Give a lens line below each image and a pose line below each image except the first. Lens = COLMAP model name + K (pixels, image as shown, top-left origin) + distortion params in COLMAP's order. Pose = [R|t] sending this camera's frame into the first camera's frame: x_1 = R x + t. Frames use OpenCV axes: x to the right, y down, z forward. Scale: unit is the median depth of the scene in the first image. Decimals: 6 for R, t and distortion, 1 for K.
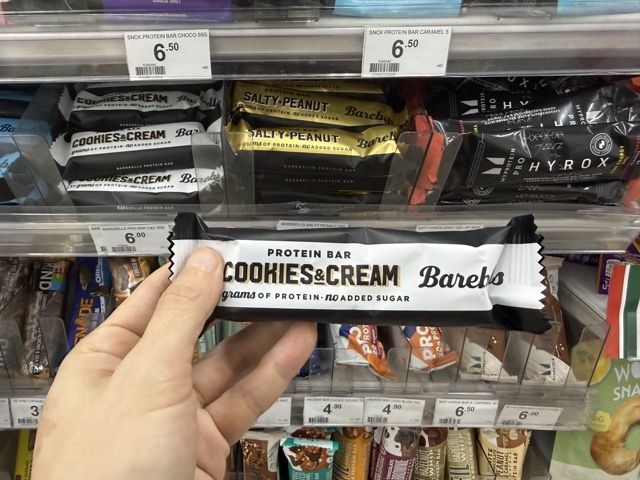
lens RADIAL K [[472.5, 0, 254.3], [0, 472.5, 236.0], [0, 0, 1]] dist [-0.009564, 0.012298]
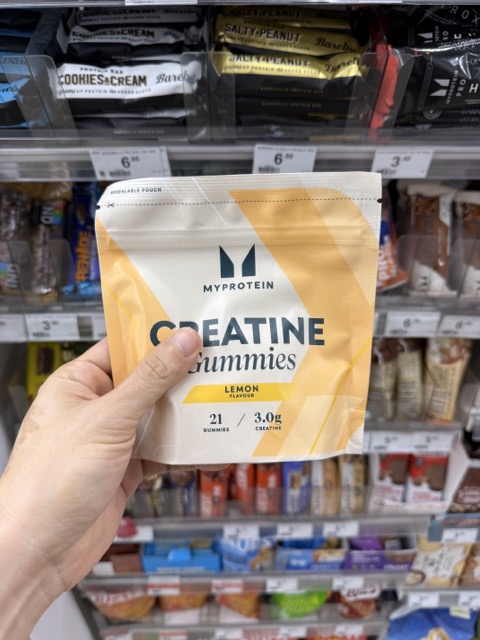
lens RADIAL K [[480.3, 0, 240.0], [0, 480.3, 320.0], [0, 0, 1]] dist [-0.034143, 0.003641]
pose [[0.999738, -0.005684, 0.022162, -0.012993], [0.001966, 0.986410, 0.164292, 0.169854], [-0.022795, -0.164205, 0.986163, -0.180718]]
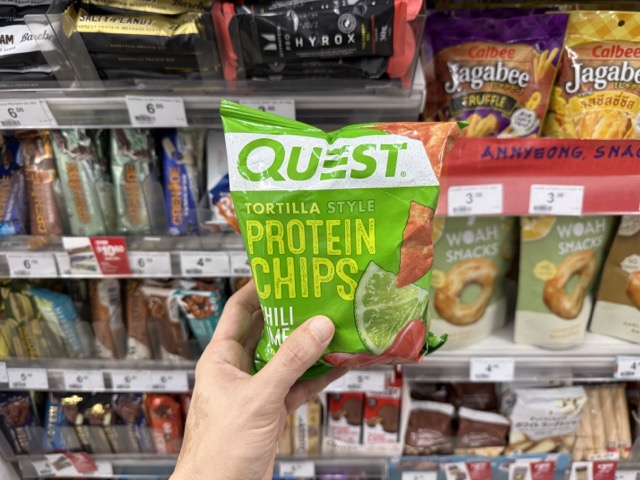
lens RADIAL K [[480.3, 0, 319.8], [0, 480.3, 242.1], [0, 0, 1]] dist [-0.034143, 0.003641]
pose [[0.999995, 0.002119, 0.002253, 0.481716], [-0.002373, 0.992825, 0.119553, 0.170174], [-0.001983, -0.119557, 0.992825, -0.240903]]
